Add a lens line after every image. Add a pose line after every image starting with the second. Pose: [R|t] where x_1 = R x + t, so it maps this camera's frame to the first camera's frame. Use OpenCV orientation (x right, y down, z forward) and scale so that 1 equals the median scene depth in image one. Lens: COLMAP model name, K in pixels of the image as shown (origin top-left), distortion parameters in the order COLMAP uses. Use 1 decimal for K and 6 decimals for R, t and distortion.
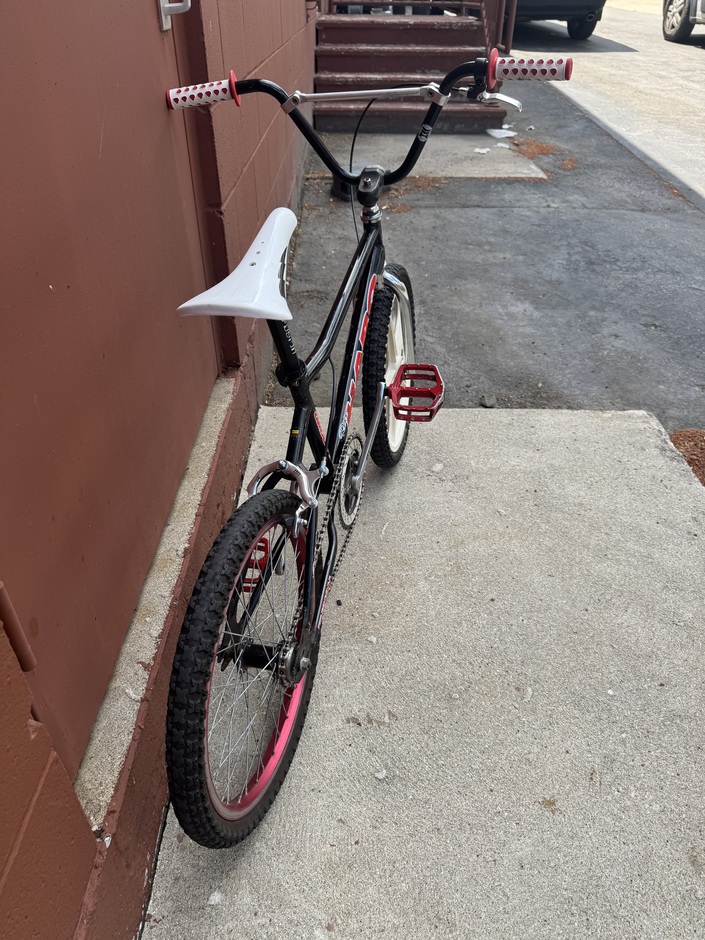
lens RADIAL K [[674.9, 0, 352.5], [0, 674.9, 470.0], [0, 0, 1]] dist [0.050642, -0.122531]
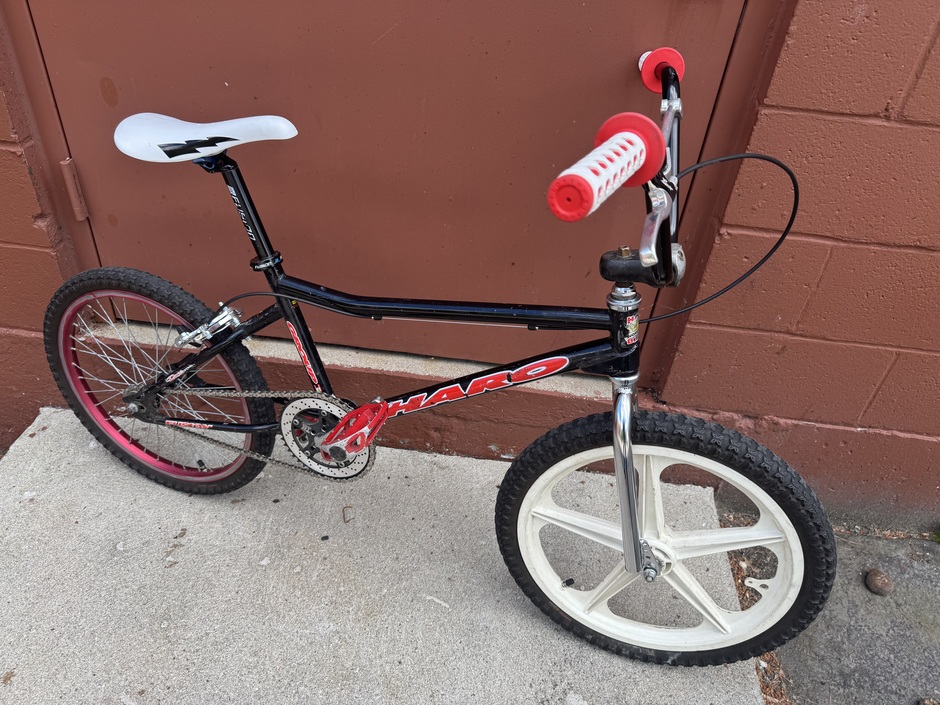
lens RADIAL K [[678.3, 0, 438.7], [0, 678.3, 352.0], [0, 0, 1]] dist [-0.022408, 0.033254]
pose [[-0.106130, 0.639658, -0.761297, 0.540040], [-0.627810, 0.550616, 0.550160, -0.589422], [0.771097, 0.536339, 0.343147, 0.700884]]
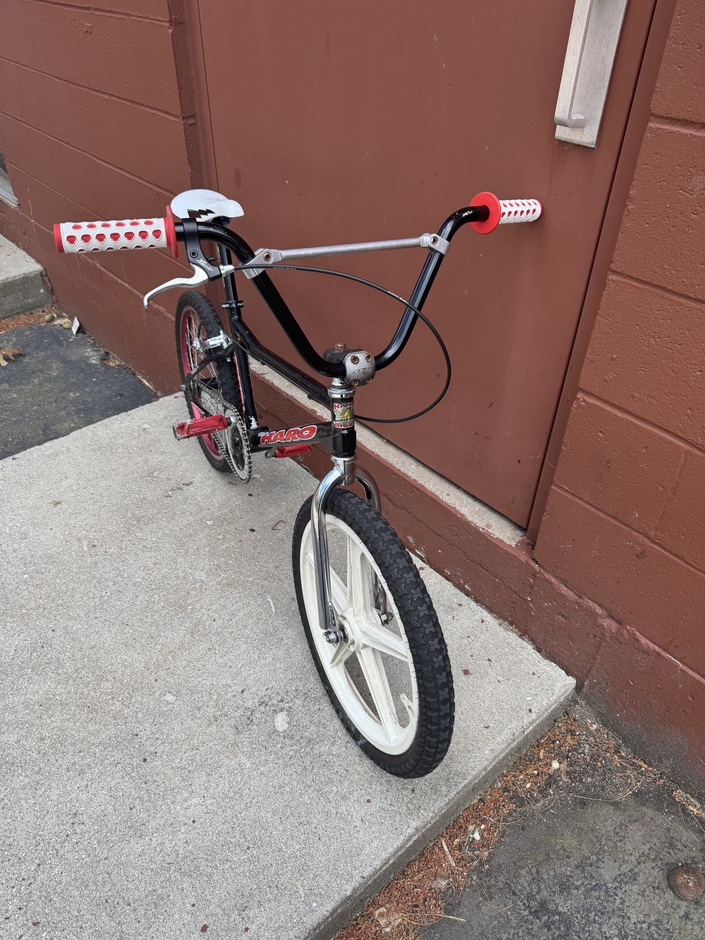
lens RADIAL K [[658.9, 0, 352.5], [0, 658.9, 470.0], [0, 0, 1]] dist [0.047406, -0.043013]
pose [[-0.756589, 0.441161, -0.482649, 0.395627], [-0.356199, 0.340930, 0.869994, -1.005788], [0.548357, 0.830147, -0.100803, 1.194799]]
